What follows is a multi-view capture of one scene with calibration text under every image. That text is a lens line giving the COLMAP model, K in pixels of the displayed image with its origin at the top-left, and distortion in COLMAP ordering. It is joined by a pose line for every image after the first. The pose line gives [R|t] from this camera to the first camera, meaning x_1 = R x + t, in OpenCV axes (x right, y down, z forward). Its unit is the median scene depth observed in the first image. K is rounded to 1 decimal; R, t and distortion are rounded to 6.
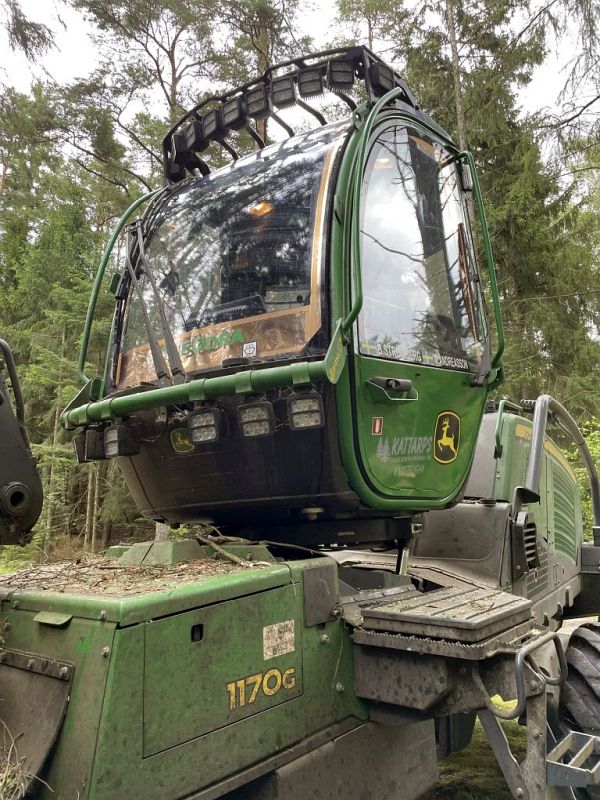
lens RADIAL K [[620.5, 0, 301.0], [0, 620.5, 403.8], [0, 0, 1]] dist [0.086945, -0.125601]
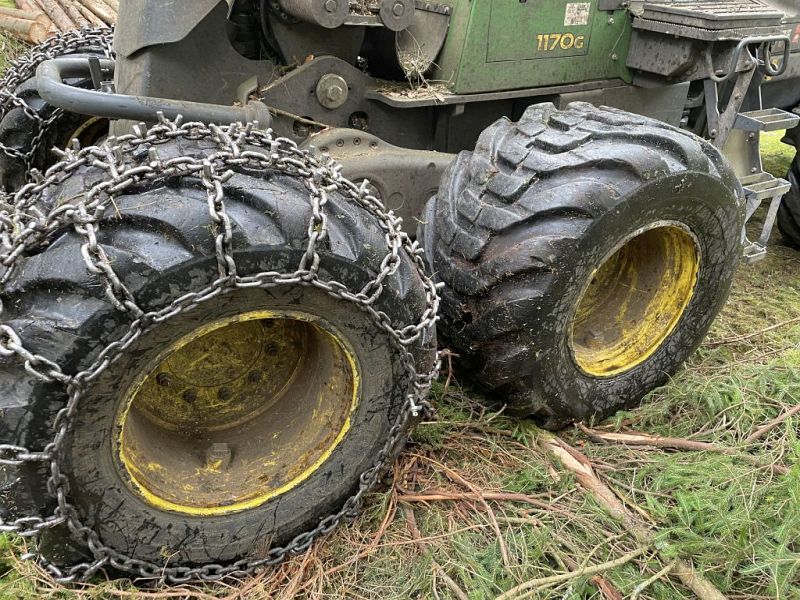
lens RADIAL K [[620.5, 0, 403.8], [0, 620.5, 298.0], [0, 0, 1]] dist [0.086945, -0.125601]
pose [[0.933486, 0.229258, -0.275761, 0.154942], [-0.000749, 0.770211, 0.637789, -0.067319], [0.358612, -0.595161, 0.719153, -0.668044]]
